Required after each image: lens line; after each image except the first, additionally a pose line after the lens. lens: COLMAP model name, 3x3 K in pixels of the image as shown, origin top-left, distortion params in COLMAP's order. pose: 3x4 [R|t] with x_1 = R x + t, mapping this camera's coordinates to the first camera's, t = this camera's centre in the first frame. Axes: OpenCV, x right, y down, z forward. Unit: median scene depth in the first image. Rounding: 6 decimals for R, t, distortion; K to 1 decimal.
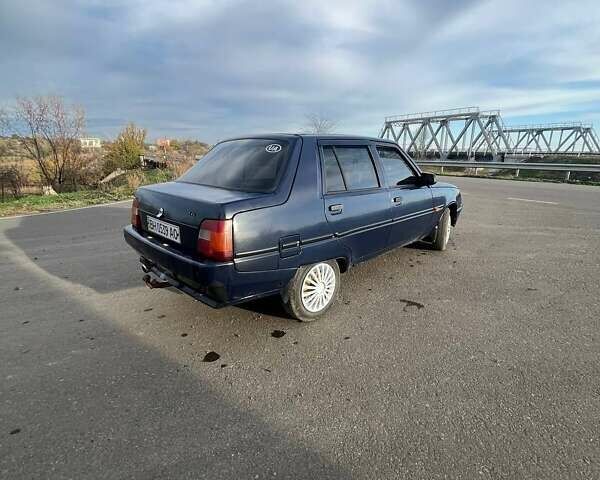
lens RADIAL K [[323.0, 0, 300.0], [0, 323.0, 240.0], [0, 0, 1]] dist [-0.005446, -0.000847]
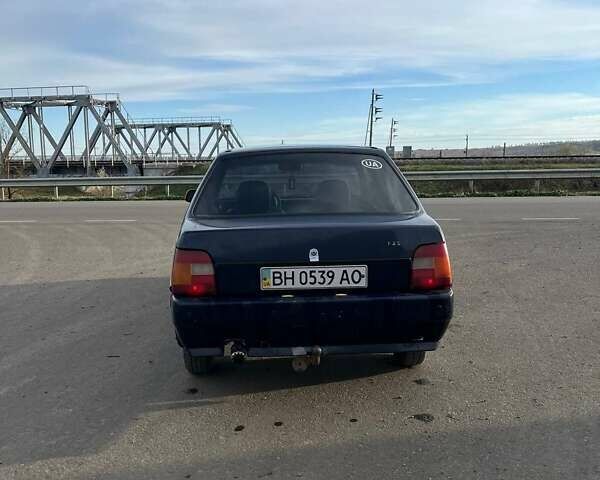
lens RADIAL K [[625.9, 0, 285.5], [0, 625.9, 241.0], [0, 0, 1]] dist [0.058008, -0.012222]
pose [[0.675369, -0.113041, 0.728765, -0.070384], [0.213891, 0.975732, -0.046870, -0.002999], [-0.705781, 0.187531, 0.683158, 0.003624]]
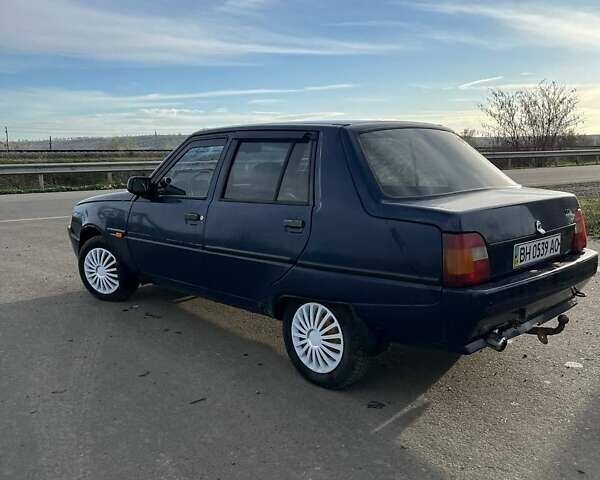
lens RADIAL K [[625.9, 0, 285.5], [0, 625.9, 241.0], [0, 0, 1]] dist [0.058008, -0.012222]
pose [[-0.008681, -0.154788, 0.987910, -0.086320], [0.275185, 0.949431, 0.151177, -0.019773], [-0.961352, 0.273170, 0.034354, 0.068947]]
